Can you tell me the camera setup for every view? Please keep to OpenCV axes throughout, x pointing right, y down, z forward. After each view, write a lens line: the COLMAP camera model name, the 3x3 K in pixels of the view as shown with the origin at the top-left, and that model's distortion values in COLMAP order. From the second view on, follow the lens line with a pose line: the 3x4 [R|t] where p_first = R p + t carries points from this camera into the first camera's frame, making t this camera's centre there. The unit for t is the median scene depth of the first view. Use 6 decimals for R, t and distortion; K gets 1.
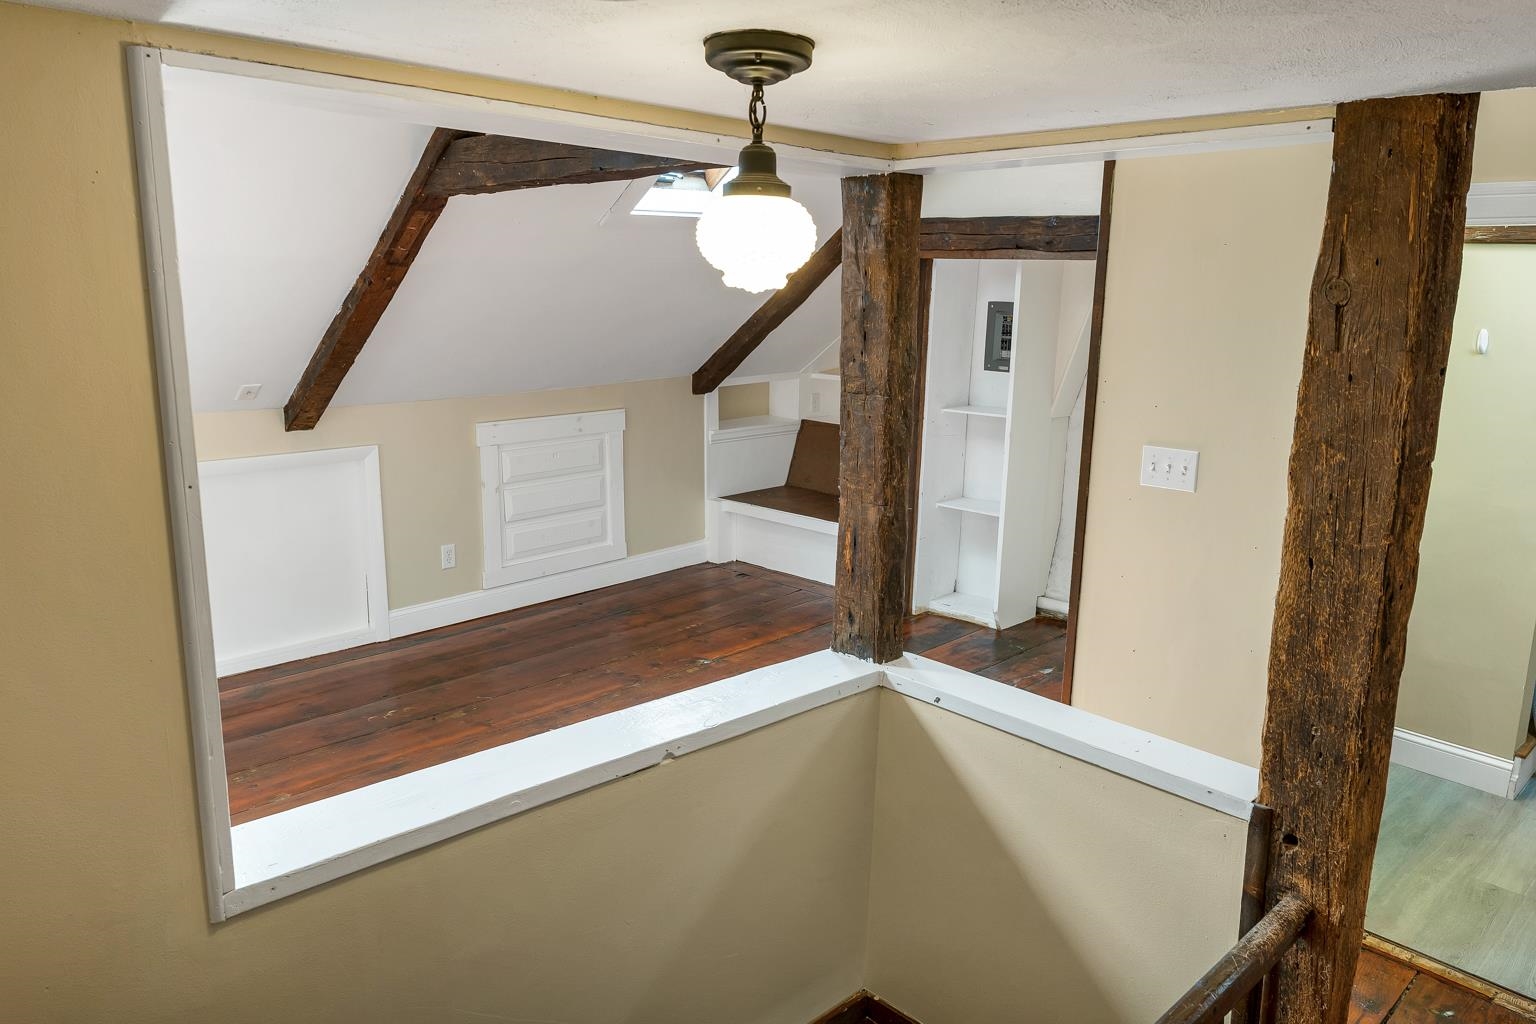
lens RADIAL K [[1083.9, 0, 765.4], [0, 1083.9, 537.7], [0, 0, 1]] dist [-0.003393, 0.001744]
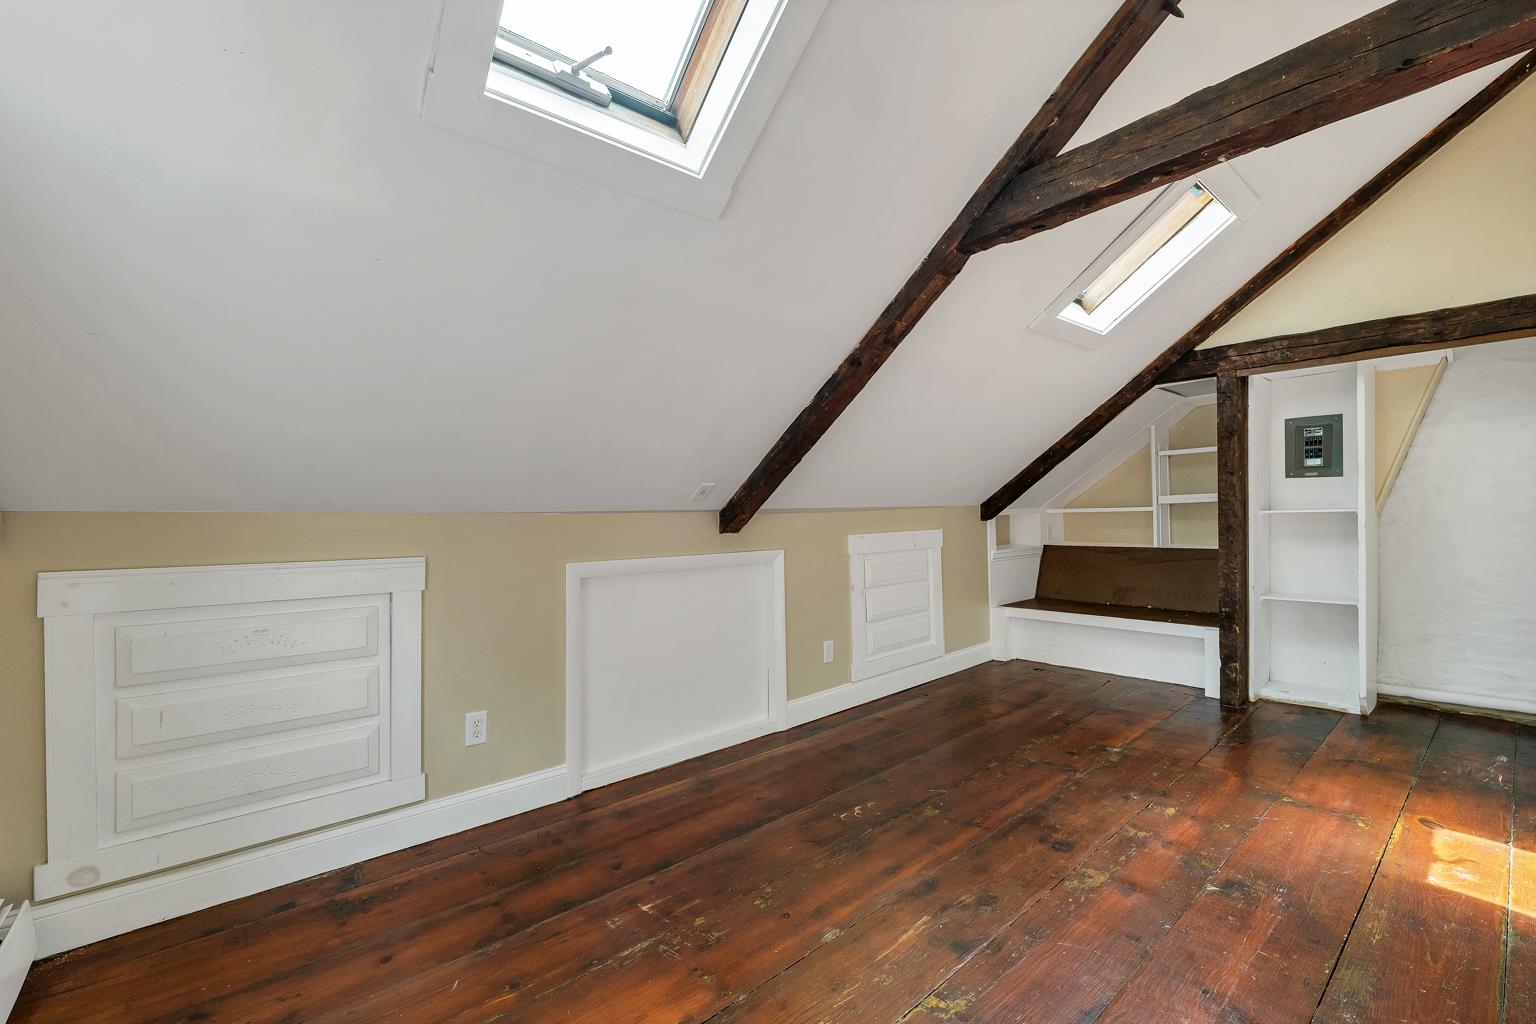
lens RADIAL K [[644.8, 0, 767.8], [0, 644.8, 525.3], [0, 0, 1]] dist [0.001686, 0.000224]
pose [[0.996231, -0.033286, -0.080103, -0.289678], [0.015470, 0.976819, -0.213507, 0.030225], [0.085353, 0.211463, 0.973652, 0.307176]]
